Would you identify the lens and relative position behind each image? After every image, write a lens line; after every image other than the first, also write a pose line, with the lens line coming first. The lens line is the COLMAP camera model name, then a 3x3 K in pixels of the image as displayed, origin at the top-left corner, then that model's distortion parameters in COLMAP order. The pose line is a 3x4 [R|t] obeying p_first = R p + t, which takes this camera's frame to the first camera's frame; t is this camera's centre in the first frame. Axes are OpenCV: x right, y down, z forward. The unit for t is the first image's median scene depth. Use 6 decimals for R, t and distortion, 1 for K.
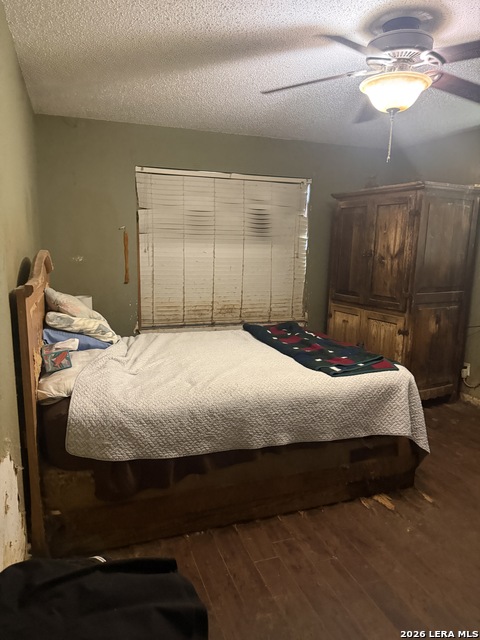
lens RADIAL K [[456.9, 0, 241.6], [0, 456.9, 324.7], [0, 0, 1]] dist [0.011433, 0.001673]
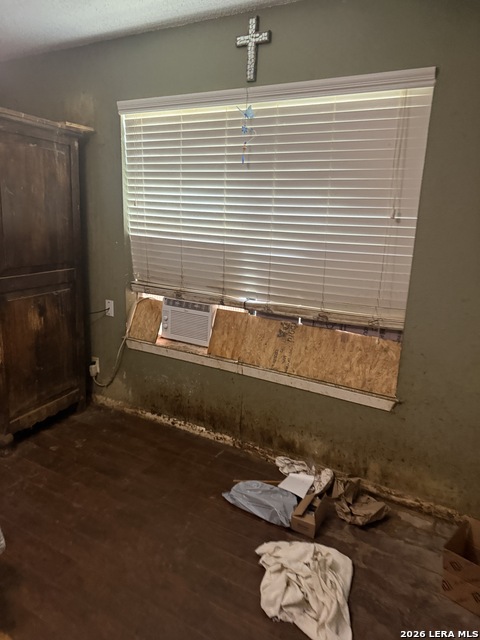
lens RADIAL K [[456.9, 0, 240.5], [0, 456.9, 319.2], [0, 0, 1]] dist [0.011433, 0.001673]
pose [[0.772230, -0.130908, 0.621711, 0.218255], [0.090436, 0.991227, 0.096384, -0.038359], [-0.628874, -0.018206, 0.777294, 0.242222]]
